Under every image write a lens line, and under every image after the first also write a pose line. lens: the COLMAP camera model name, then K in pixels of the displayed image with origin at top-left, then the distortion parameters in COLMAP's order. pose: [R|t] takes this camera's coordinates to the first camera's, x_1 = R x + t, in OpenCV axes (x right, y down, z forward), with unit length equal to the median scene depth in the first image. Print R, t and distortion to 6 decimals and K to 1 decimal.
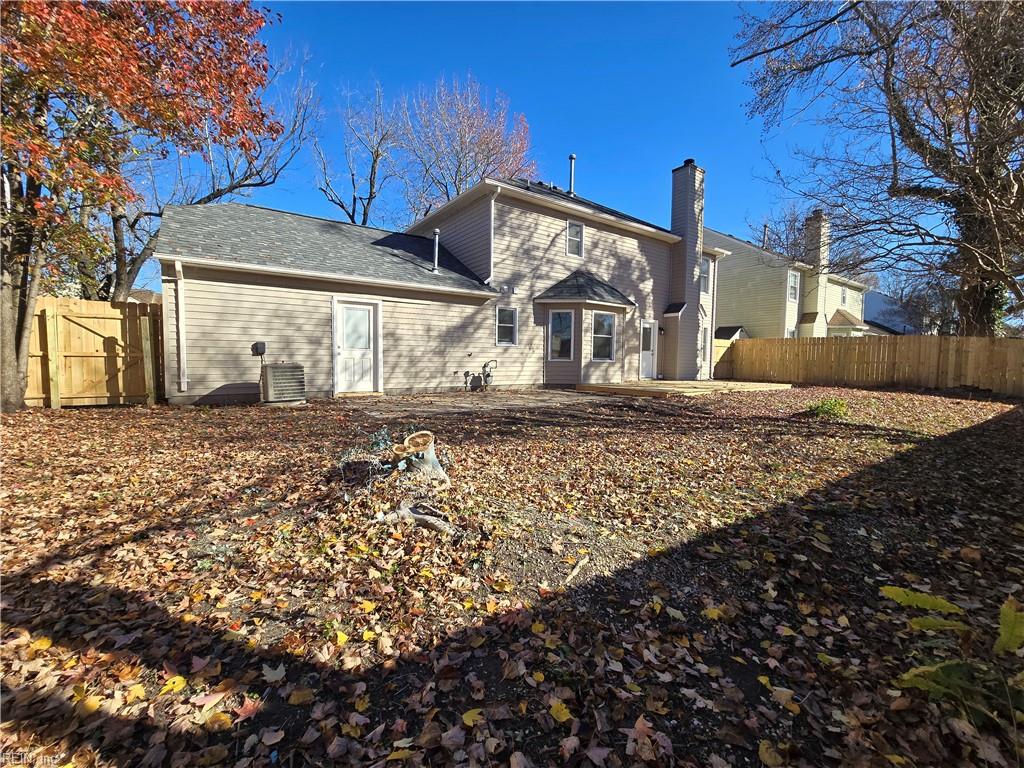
lens RADIAL K [[419.2, 0, 512.0], [0, 419.2, 384.0], [0, 0, 1]] dist [0.001139, 0.000172]
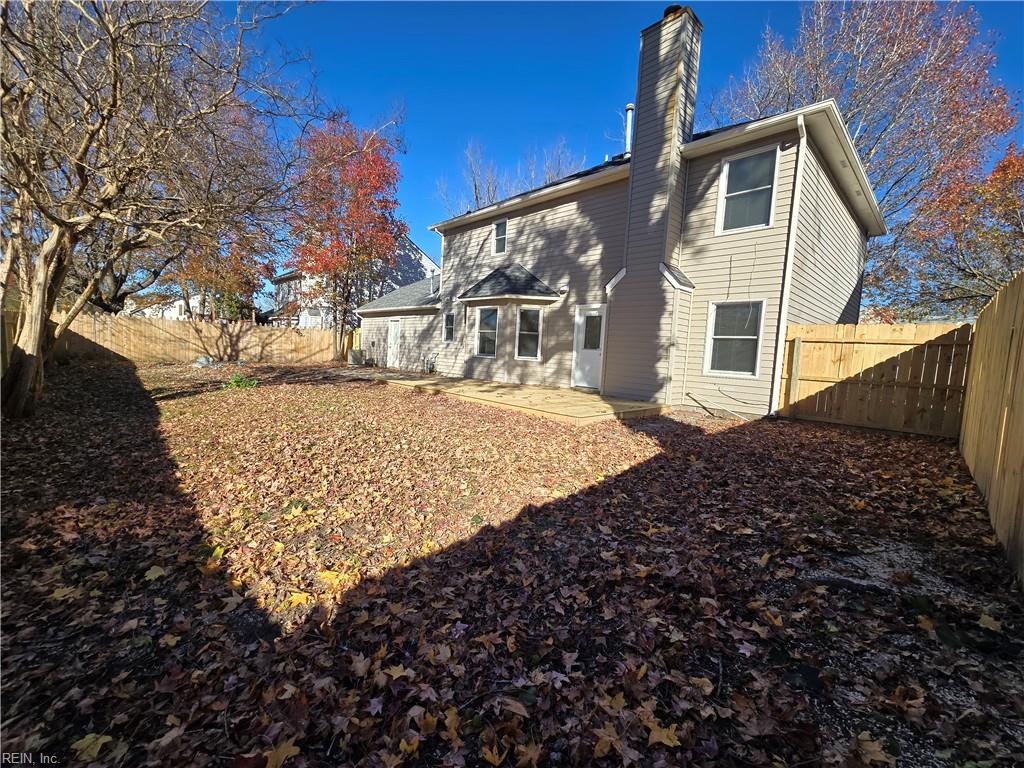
lens RADIAL K [[419.2, 0, 512.0], [0, 419.2, 384.0], [0, 0, 1]] dist [0.001139, 0.000172]
pose [[0.146051, 0.068183, -0.986925, 1.176511], [-0.119256, 0.991560, 0.050855, -0.047336], [0.982063, 0.110269, 0.152950, 0.909675]]
